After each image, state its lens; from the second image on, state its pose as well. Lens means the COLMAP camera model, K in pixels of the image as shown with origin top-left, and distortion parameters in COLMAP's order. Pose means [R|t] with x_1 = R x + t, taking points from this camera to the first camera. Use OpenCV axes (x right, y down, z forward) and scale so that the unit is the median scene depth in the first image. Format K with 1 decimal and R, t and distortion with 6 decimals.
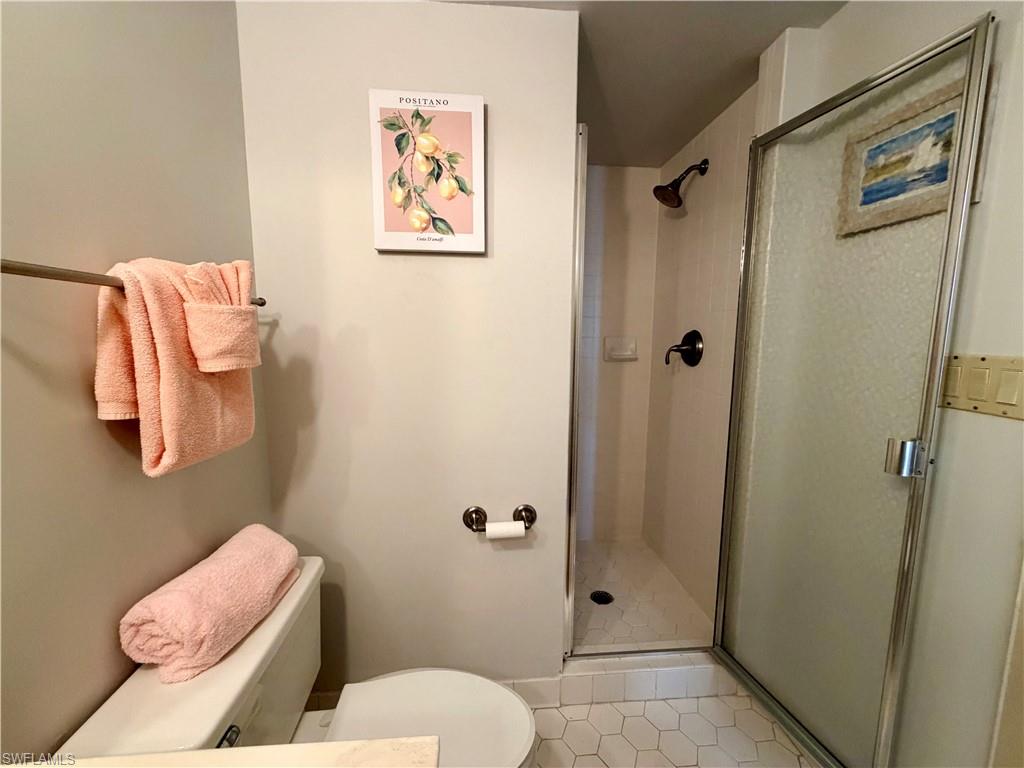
lens RADIAL K [[409.3, 0, 511.4], [0, 409.3, 386.6], [0, 0, 1]] dist [0.001571, 0.000119]
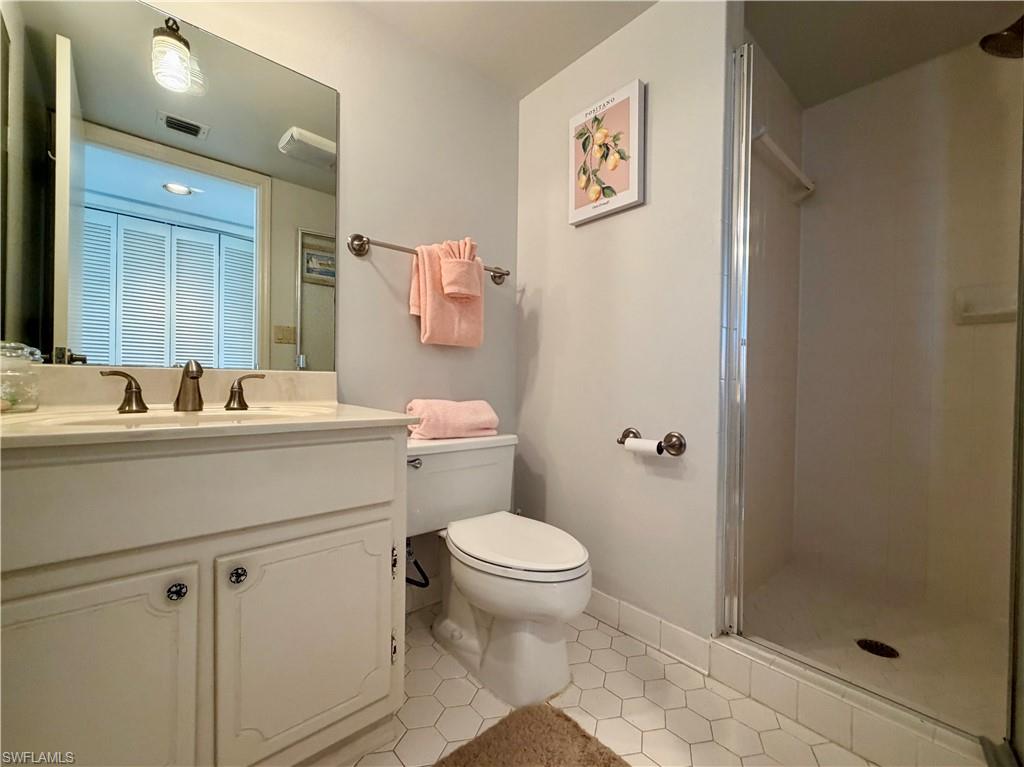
lens RADIAL K [[437.7, 0, 511.0], [0, 437.7, 384.9], [0, 0, 1]] dist [0.000444, 0.000136]
pose [[0.589658, 0.004933, -0.807638, 0.778928], [-0.111422, 0.990916, -0.075297, 0.351406], [0.799930, 0.134388, 0.584851, 0.039306]]
